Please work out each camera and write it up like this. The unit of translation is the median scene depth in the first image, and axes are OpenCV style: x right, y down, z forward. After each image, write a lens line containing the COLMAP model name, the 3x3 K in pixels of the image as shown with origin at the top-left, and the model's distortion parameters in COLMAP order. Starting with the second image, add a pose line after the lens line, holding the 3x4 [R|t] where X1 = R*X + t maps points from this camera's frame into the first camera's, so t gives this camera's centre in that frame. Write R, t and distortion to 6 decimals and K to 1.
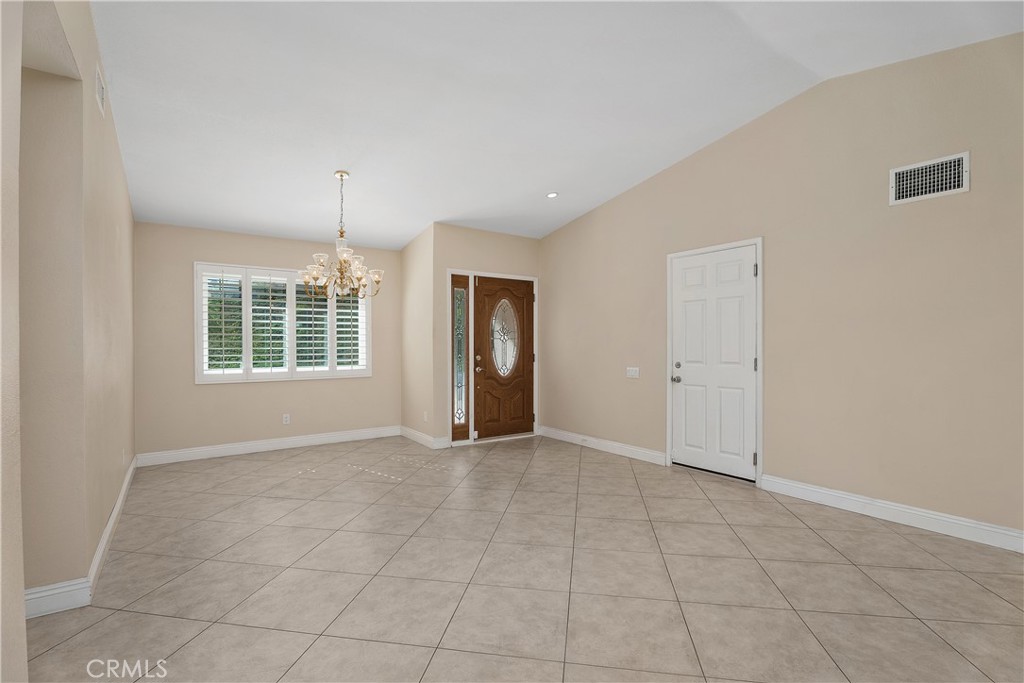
lens RADIAL K [[464.8, 0, 512.6], [0, 464.8, 345.0], [0, 0, 1]] dist [-0.001815, 0.000231]
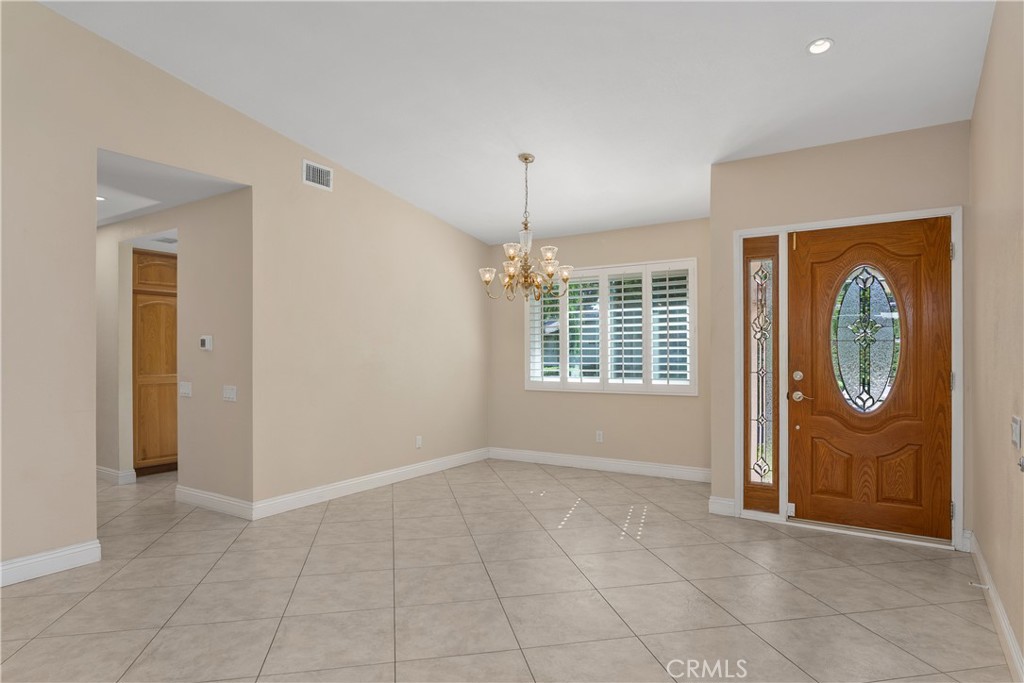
lens RADIAL K [[593.0, 0, 512.0], [0, 593.0, 342.9], [0, 0, 1]] dist [-0.008044, 0.000883]
pose [[0.364388, -0.014289, -0.931138, 0.477896], [0.000291, 0.999884, -0.015230, -0.001106], [0.931247, 0.005279, 0.364350, 0.413665]]
